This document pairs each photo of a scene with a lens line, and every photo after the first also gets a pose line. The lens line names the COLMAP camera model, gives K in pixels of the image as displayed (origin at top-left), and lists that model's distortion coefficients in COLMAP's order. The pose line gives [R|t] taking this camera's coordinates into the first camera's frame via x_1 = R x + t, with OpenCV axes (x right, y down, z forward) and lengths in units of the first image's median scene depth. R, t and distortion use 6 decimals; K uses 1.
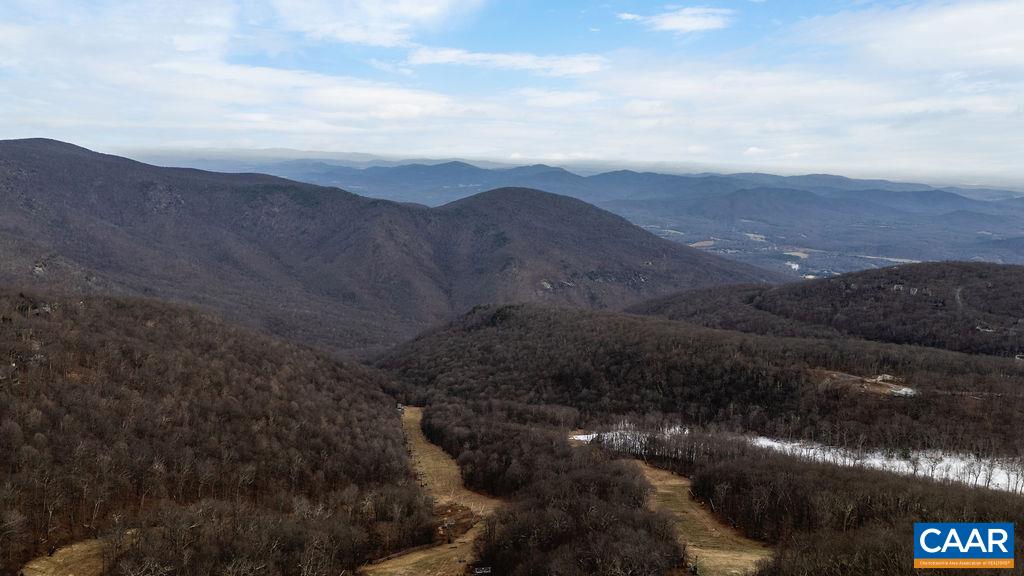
lens RADIAL K [[758.0, 0, 514.1], [0, 758.0, 287.4], [0, 0, 1]] dist [0.095585, -0.101982]
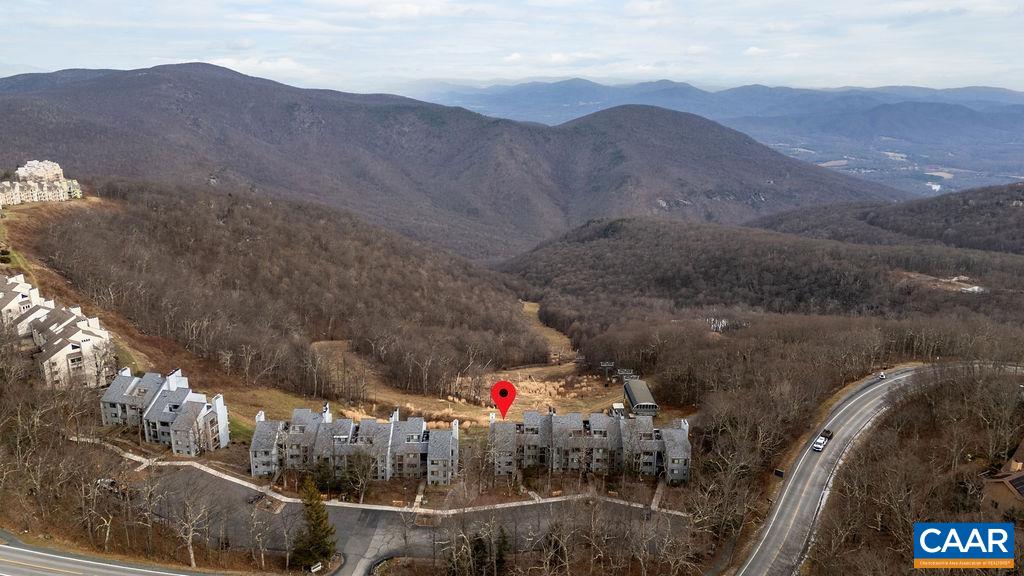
lens RADIAL K [[758.0, 0, 514.1], [0, 758.0, 287.4], [0, 0, 1]] dist [0.095585, -0.101982]
pose [[0.987988, 0.028871, -0.151807, 0.014198], [-0.013089, 0.994496, 0.103951, 0.016424], [0.153972, -0.100715, 0.982929, -0.127498]]
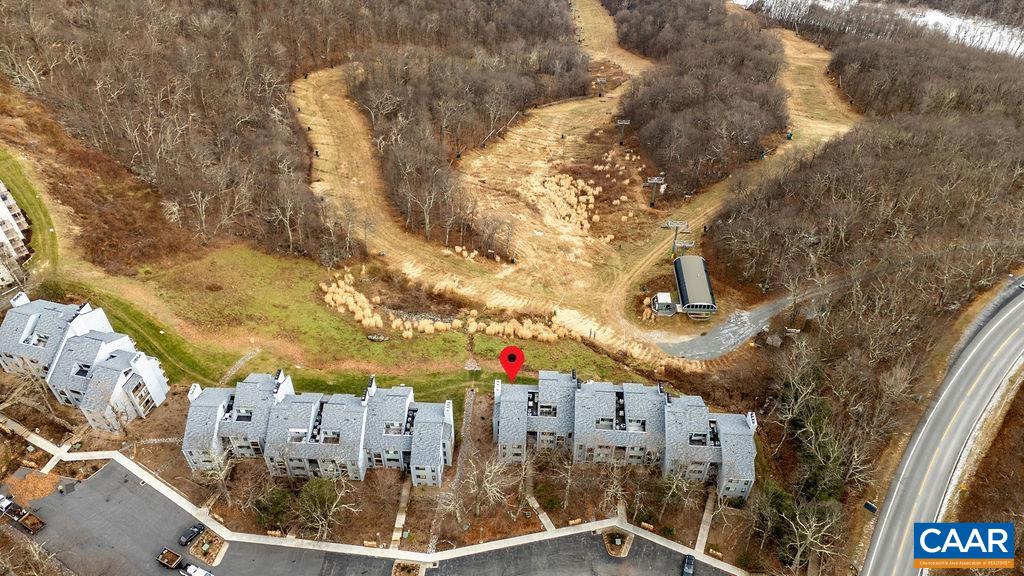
lens RADIAL K [[758.0, 0, 514.1], [0, 758.0, 287.4], [0, 0, 1]] dist [0.095585, -0.101982]
pose [[0.978252, 0.128886, -0.162518, 0.005853], [-0.019181, 0.836368, 0.547832, -0.024075], [0.206533, -0.532800, 0.820651, -0.058926]]
